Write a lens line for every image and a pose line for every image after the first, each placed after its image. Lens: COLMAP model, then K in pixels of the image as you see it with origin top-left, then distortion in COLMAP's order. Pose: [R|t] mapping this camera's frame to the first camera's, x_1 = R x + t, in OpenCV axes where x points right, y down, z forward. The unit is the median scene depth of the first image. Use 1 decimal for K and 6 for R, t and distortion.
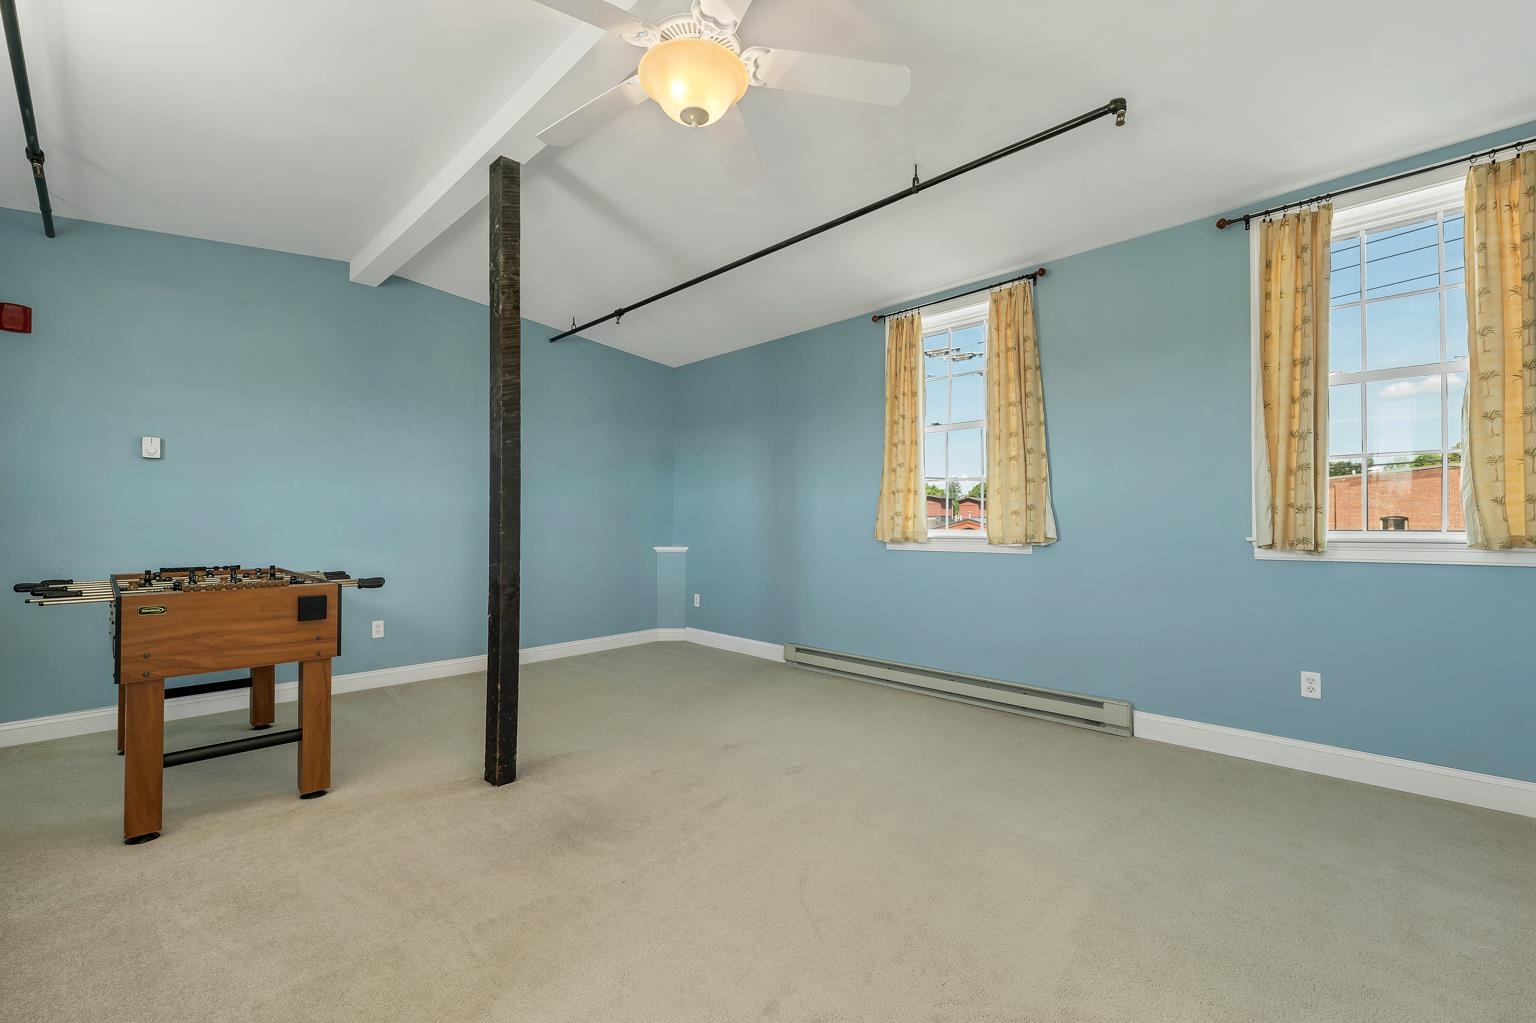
lens RADIAL K [[639.8, 0, 768.0], [0, 639.8, 511.5], [0, 0, 1]] dist [0.000530, -0.000040]
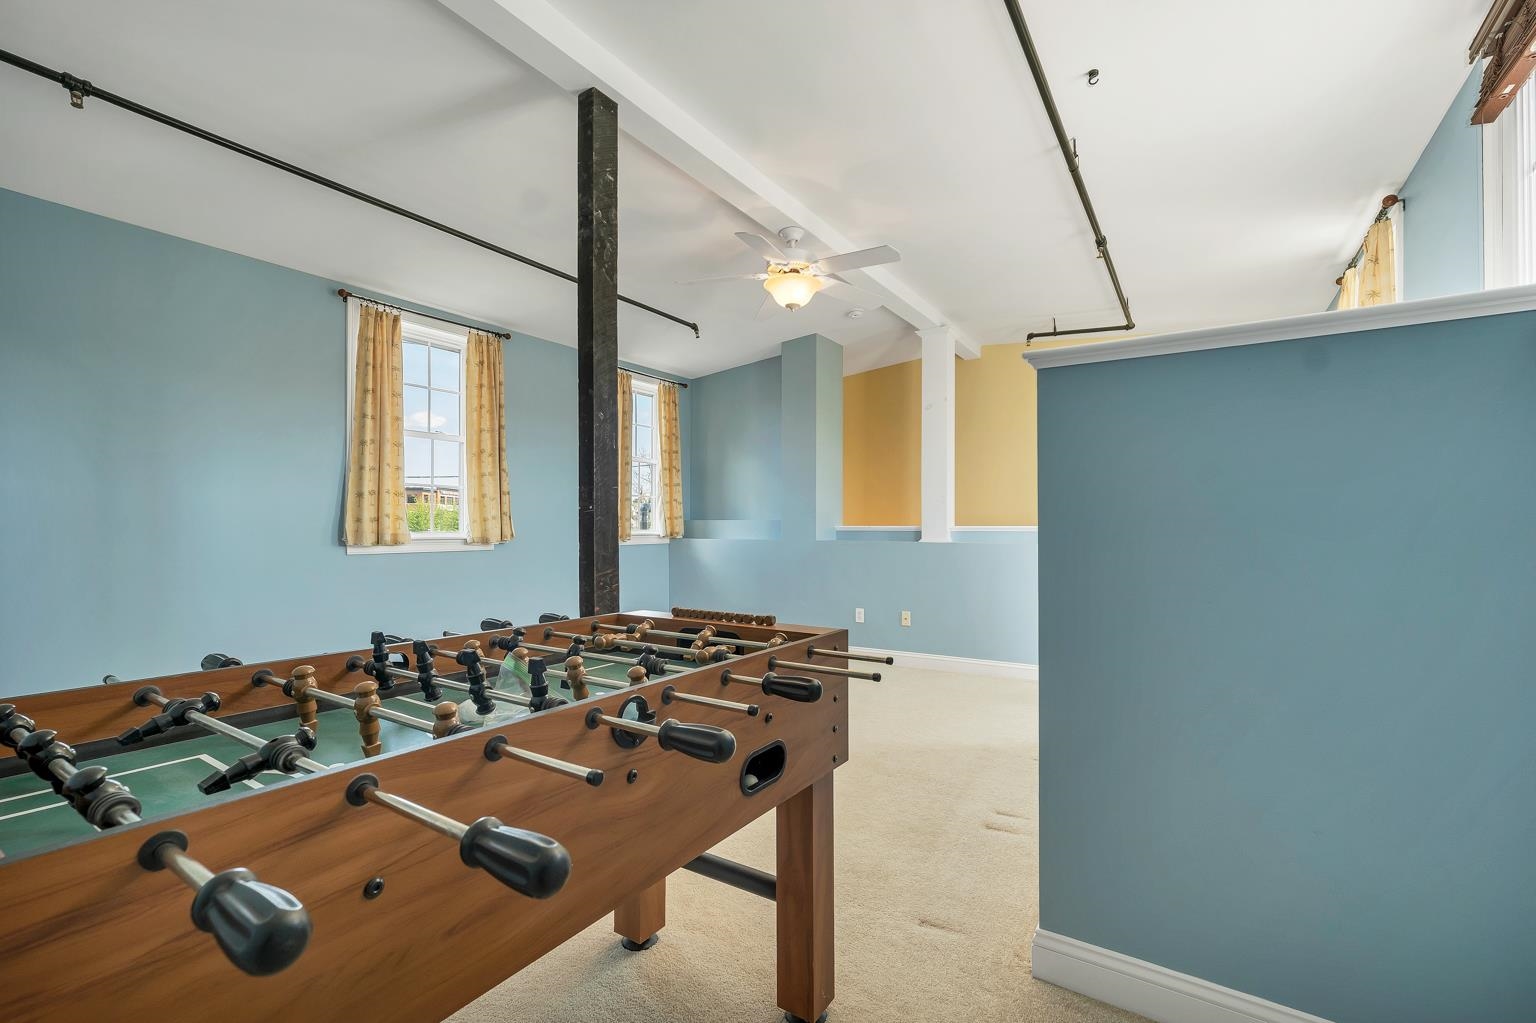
lens RADIAL K [[658.5, 0, 771.5], [0, 658.5, 522.5], [0, 0, 1]] dist [-0.000188, -0.000072]
pose [[-0.182647, 0.010870, 0.983118, -1.001750], [-0.016969, 0.999755, -0.014207, 0.020797], [-0.983032, -0.019277, -0.182418, 0.703209]]
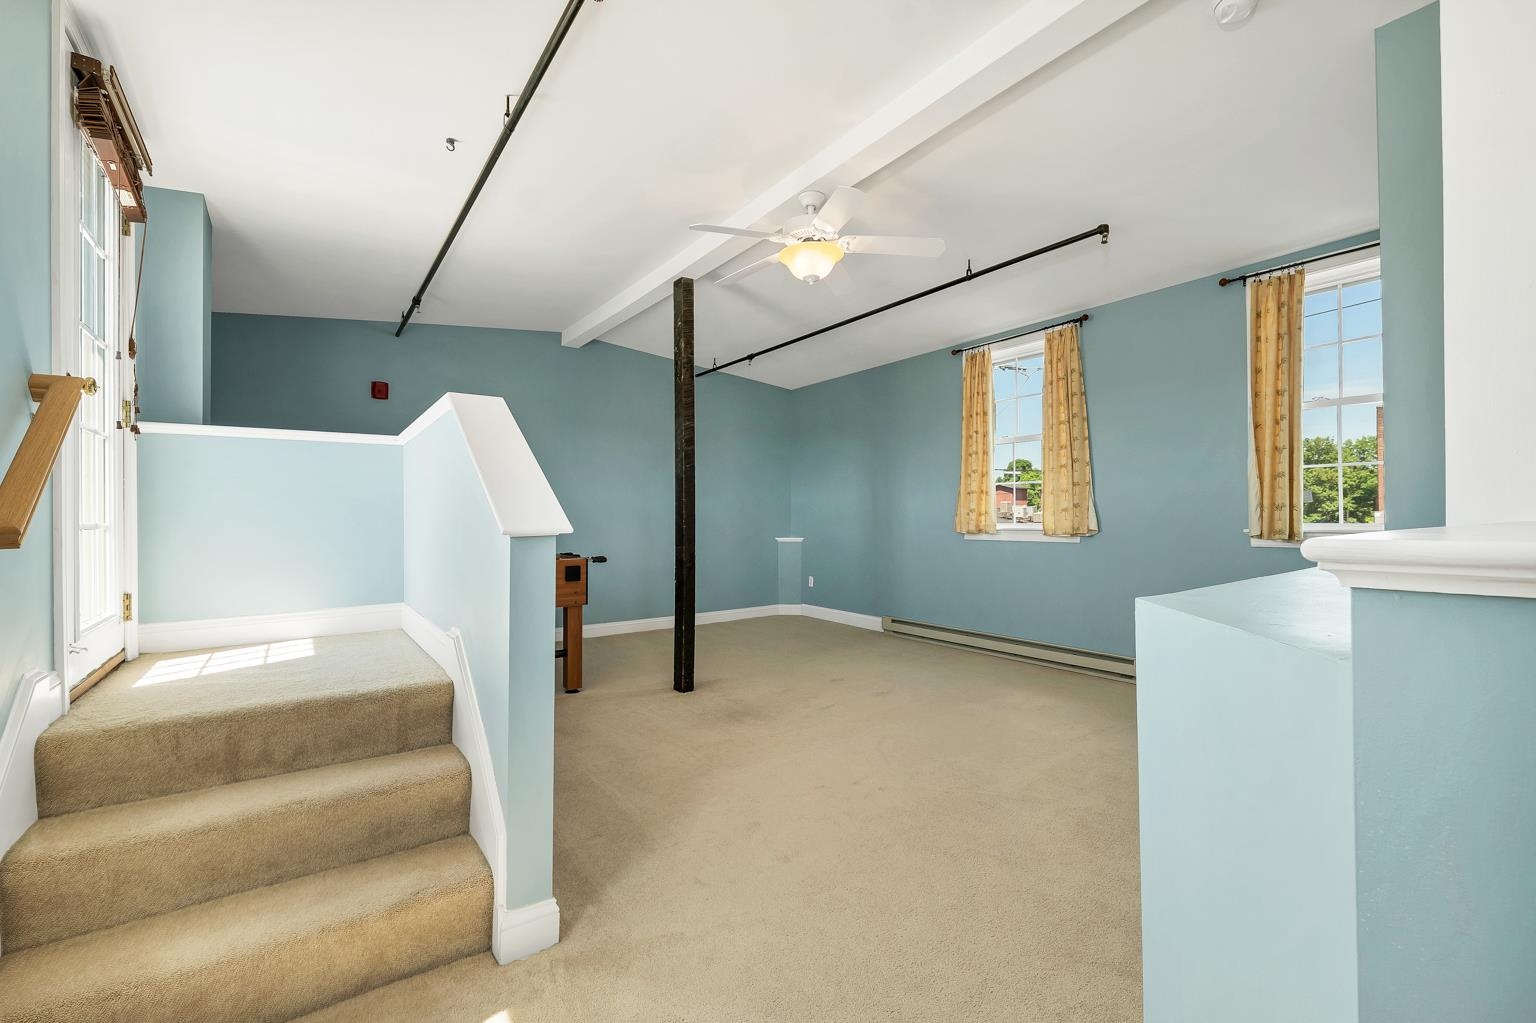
lens RADIAL K [[645.3, 0, 771.6], [0, 645.3, 509.3], [0, 0, 1]] dist [-0.001422, -0.000104]
pose [[0.986242, -0.005261, -0.165224, 0.029262], [0.006578, 0.999951, 0.007423, -0.012291], [0.165177, -0.008408, 0.986228, -0.345559]]
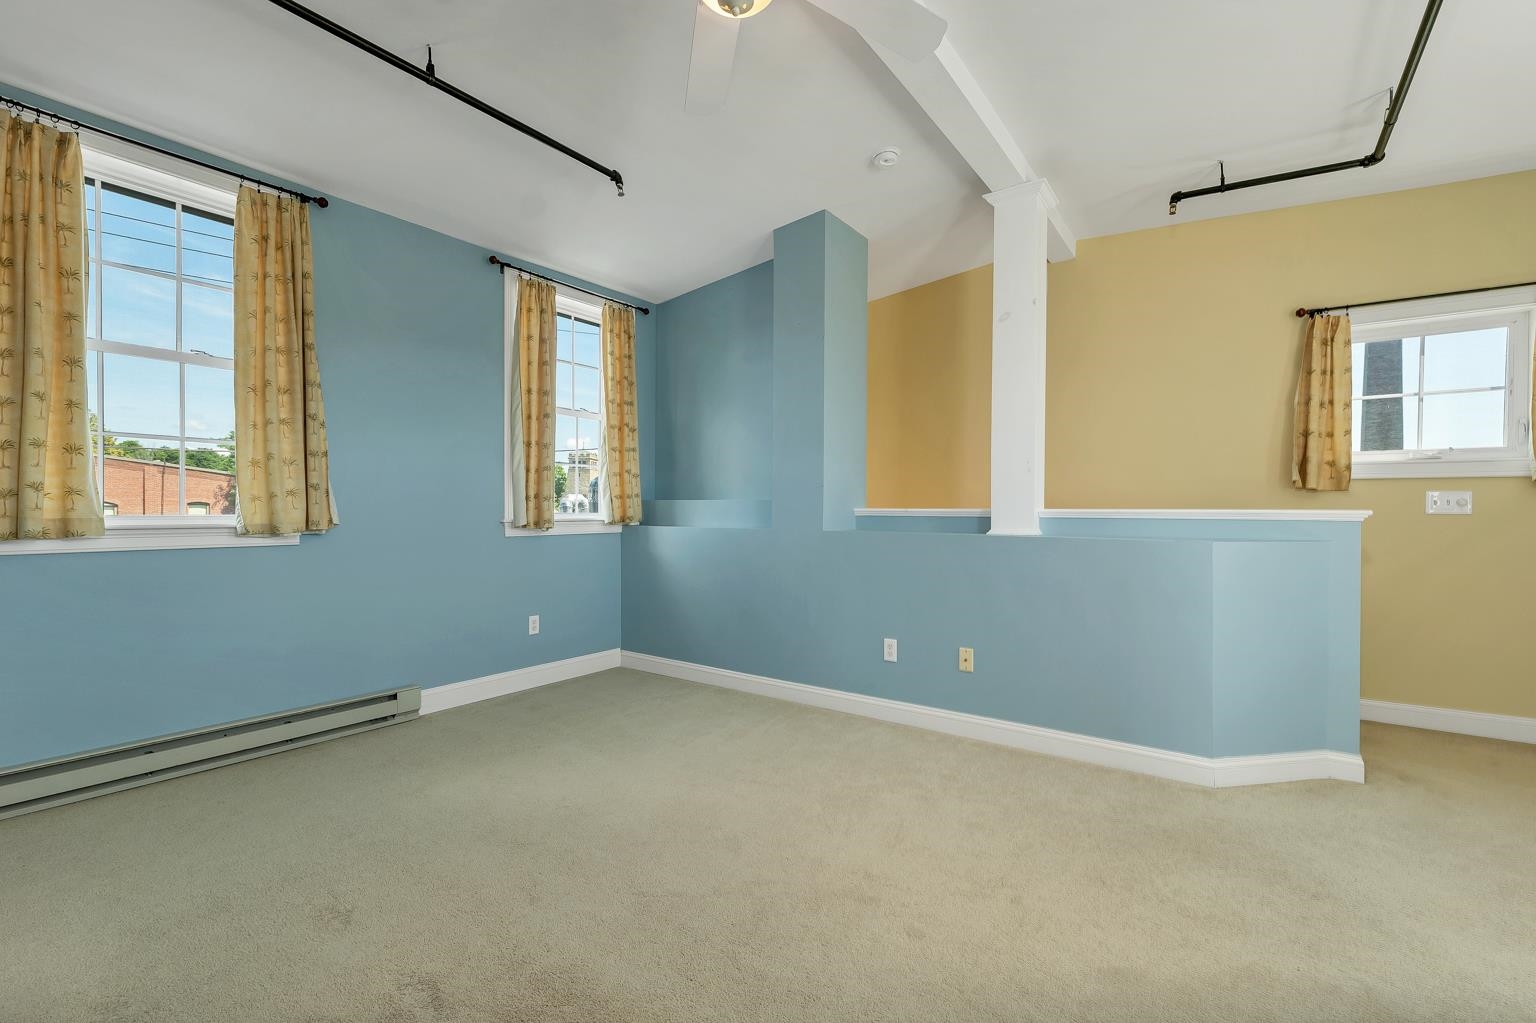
lens RADIAL K [[639.8, 0, 768.0], [0, 639.8, 511.5], [0, 0, 1]] dist [0.000530, -0.000040]
pose [[-0.123179, 0.001579, 0.992383, -0.461495], [-0.021019, 0.999770, -0.004199, 0.015835], [-0.992162, -0.021376, -0.123117, 0.523153]]
